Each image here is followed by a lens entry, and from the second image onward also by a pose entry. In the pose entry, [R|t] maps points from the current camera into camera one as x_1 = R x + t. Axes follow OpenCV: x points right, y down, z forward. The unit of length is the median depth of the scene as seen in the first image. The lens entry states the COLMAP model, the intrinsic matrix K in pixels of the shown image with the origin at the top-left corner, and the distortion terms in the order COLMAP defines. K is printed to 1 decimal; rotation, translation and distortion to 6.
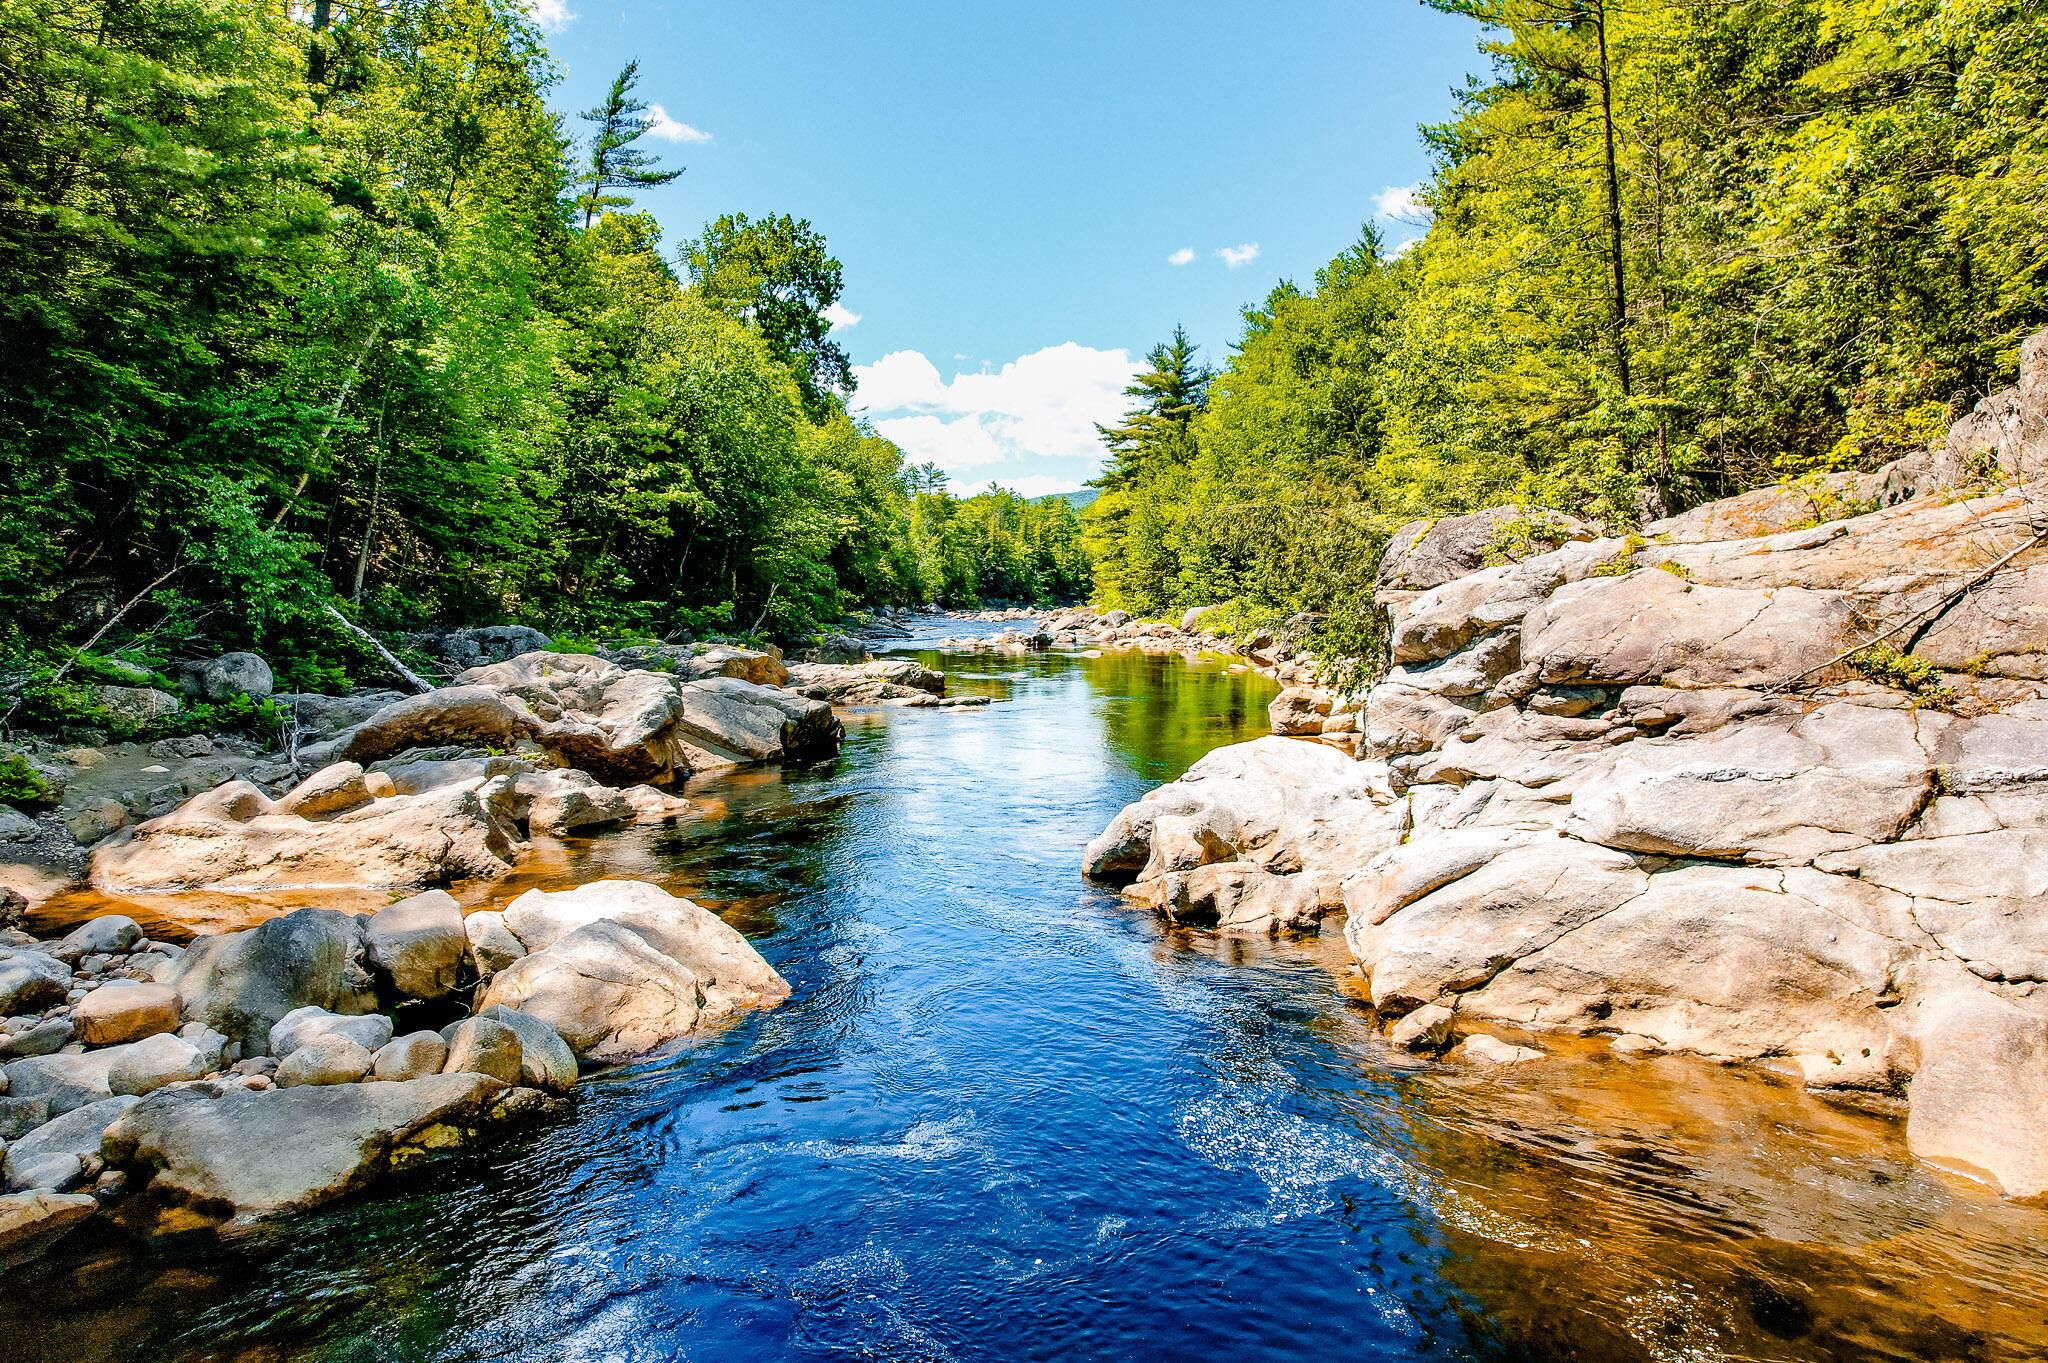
lens RADIAL K [[1344.3, 0, 1024.8], [0, 1344.3, 664.3], [0, 0, 1]] dist [-0.072371, 0.057357]
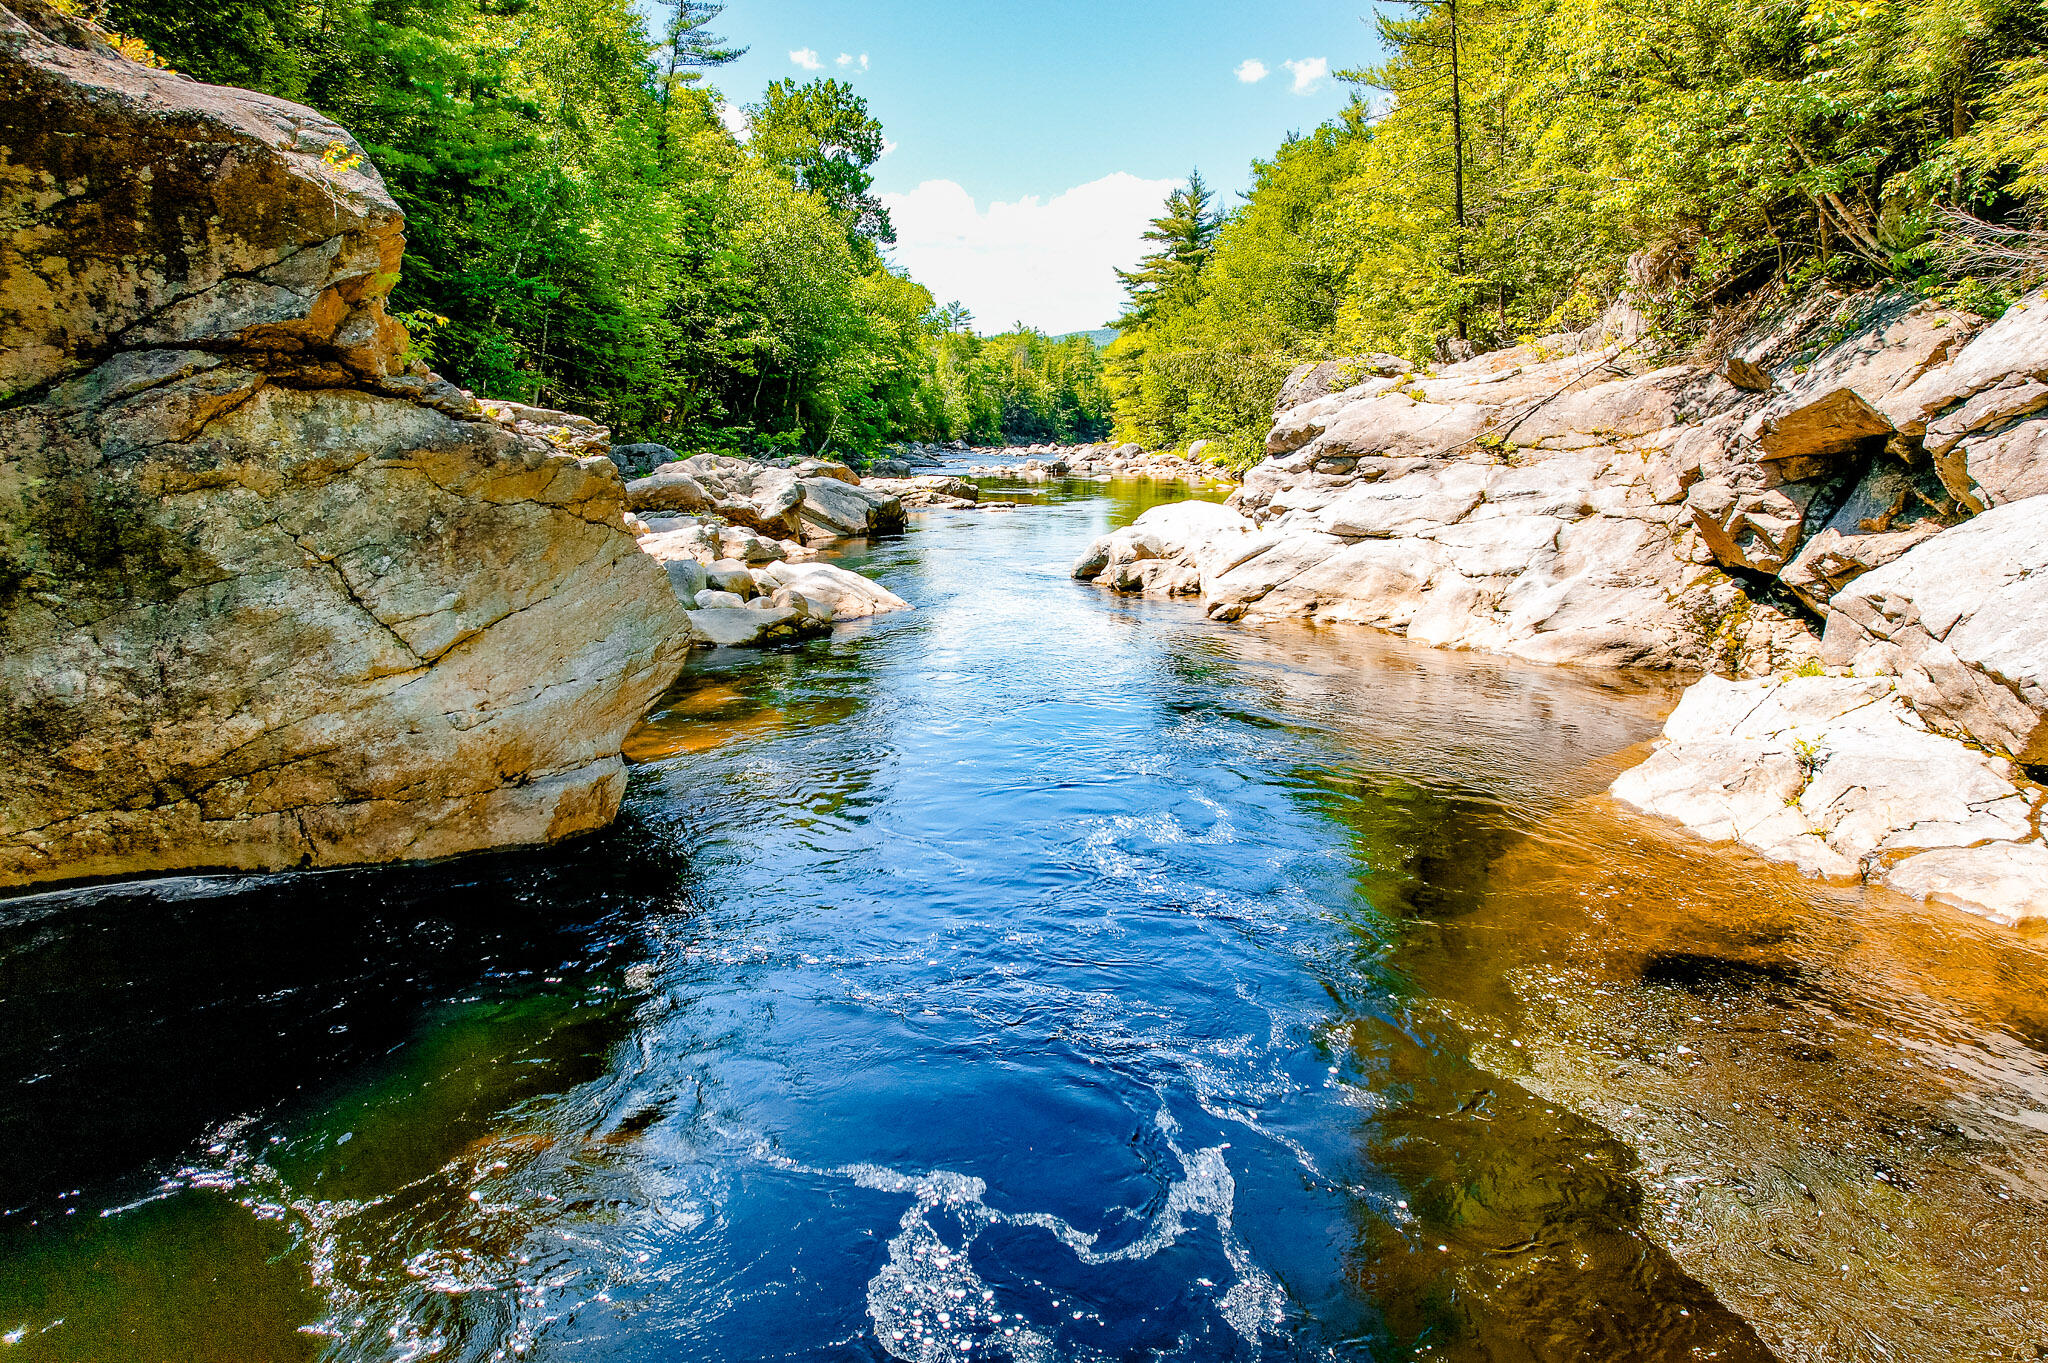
lens RADIAL K [[1344.3, 0, 1024.8], [0, 1344.3, 664.3], [0, 0, 1]] dist [-0.072371, 0.057357]
pose [[0.999839, 0.004947, -0.017258, 0.008657], [-0.002884, 0.993060, 0.117575, 0.039993], [0.017720, -0.117506, 0.992914, -0.409192]]
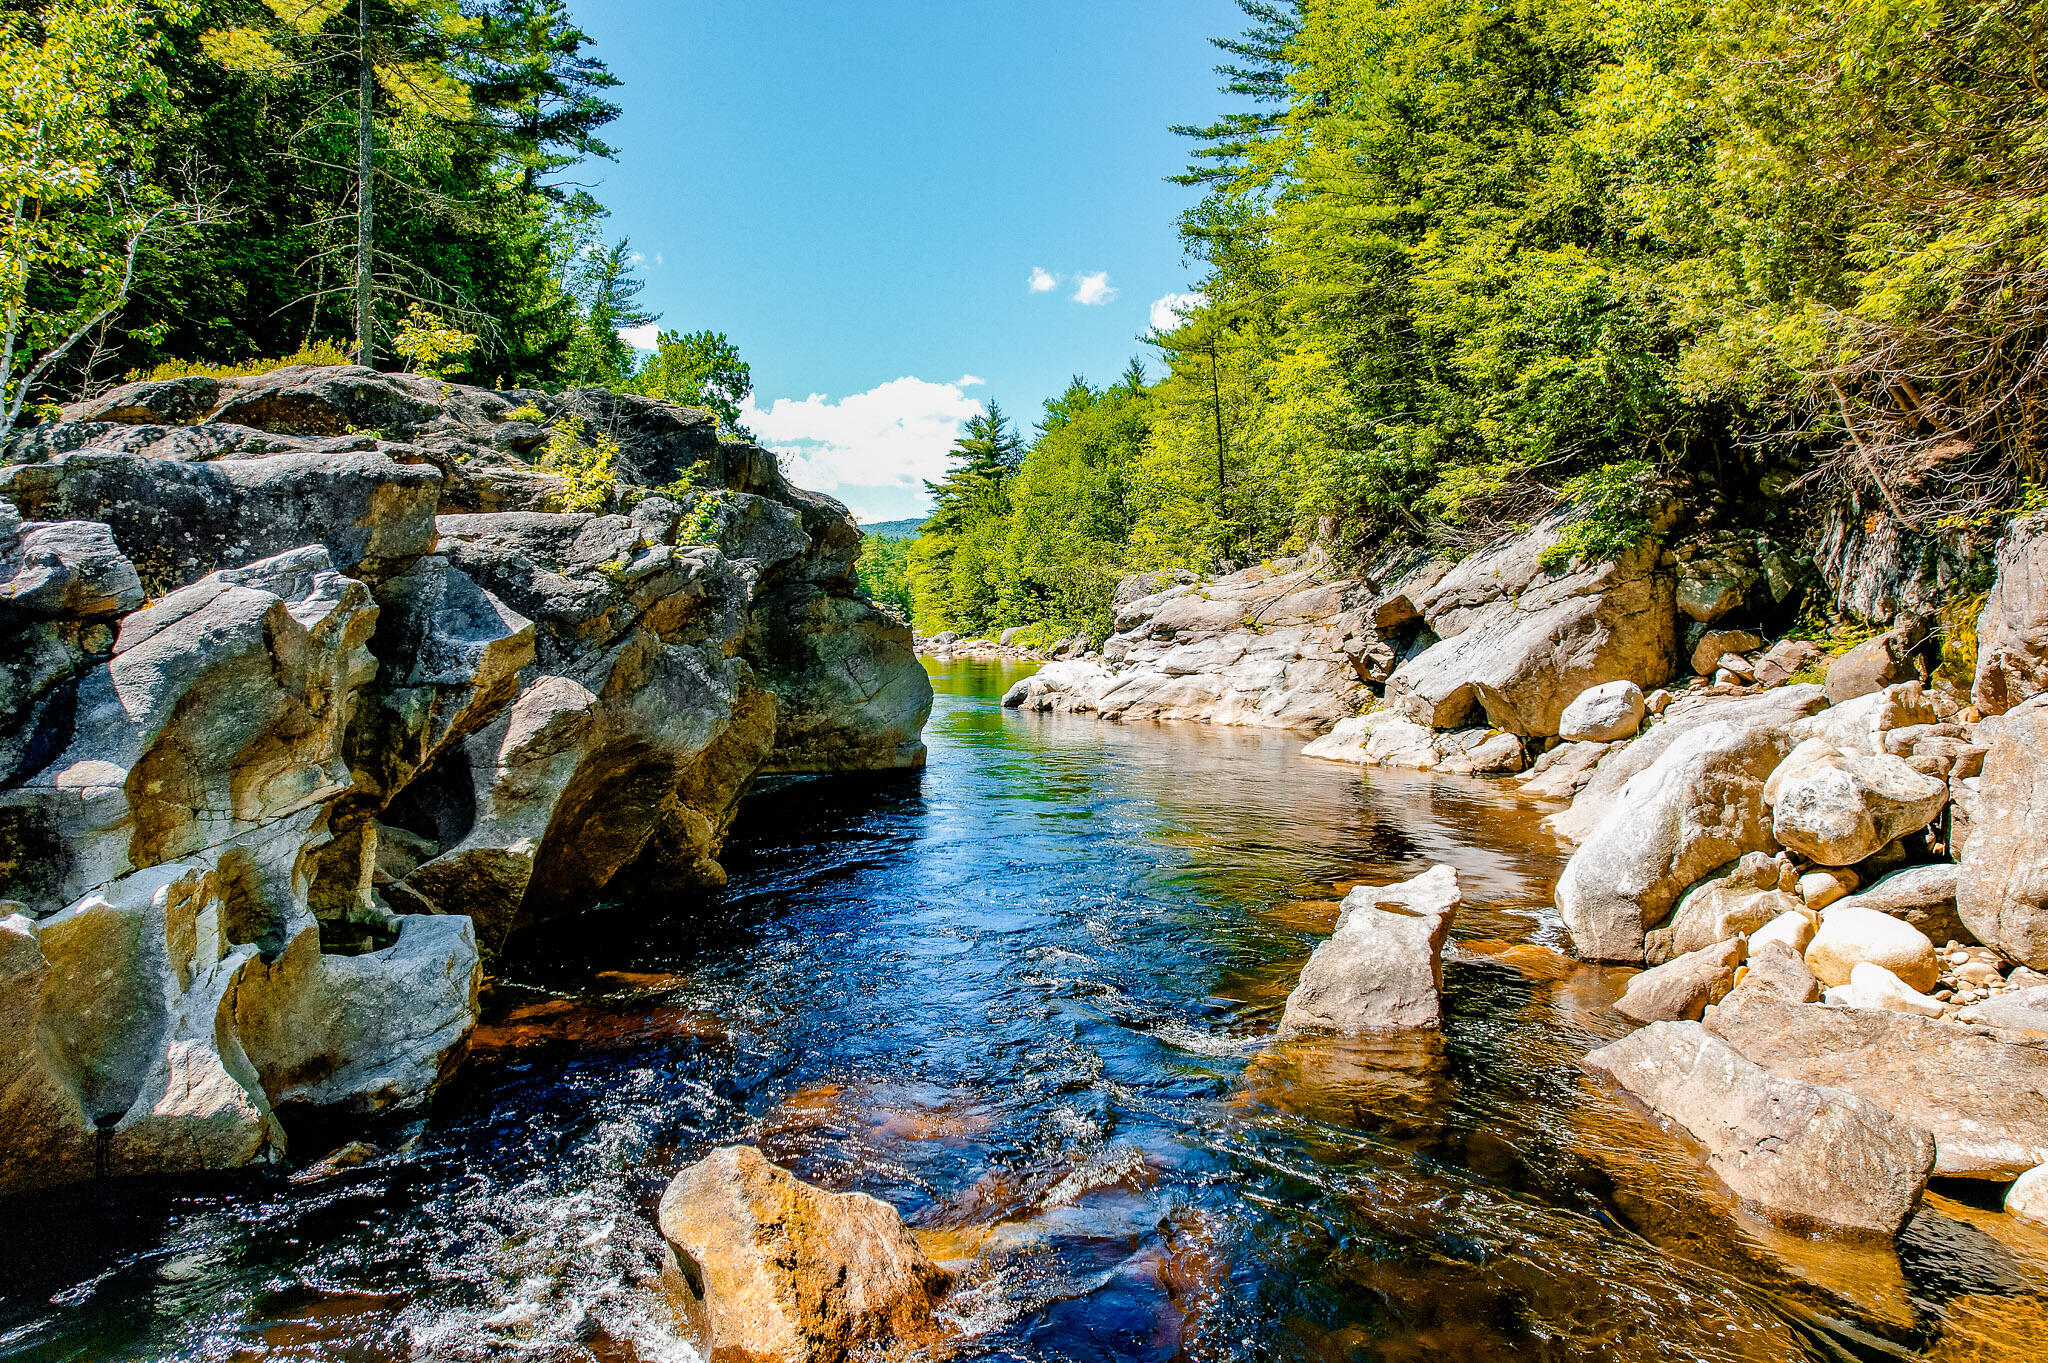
lens RADIAL K [[1344.3, 0, 1024.8], [0, 1344.3, 664.3], [0, 0, 1]] dist [-0.072371, 0.057357]
pose [[0.988783, -0.002899, 0.149329, -0.187802], [0.006394, 0.999717, -0.022935, 0.079453], [-0.149221, 0.023633, 0.988521, -1.010541]]
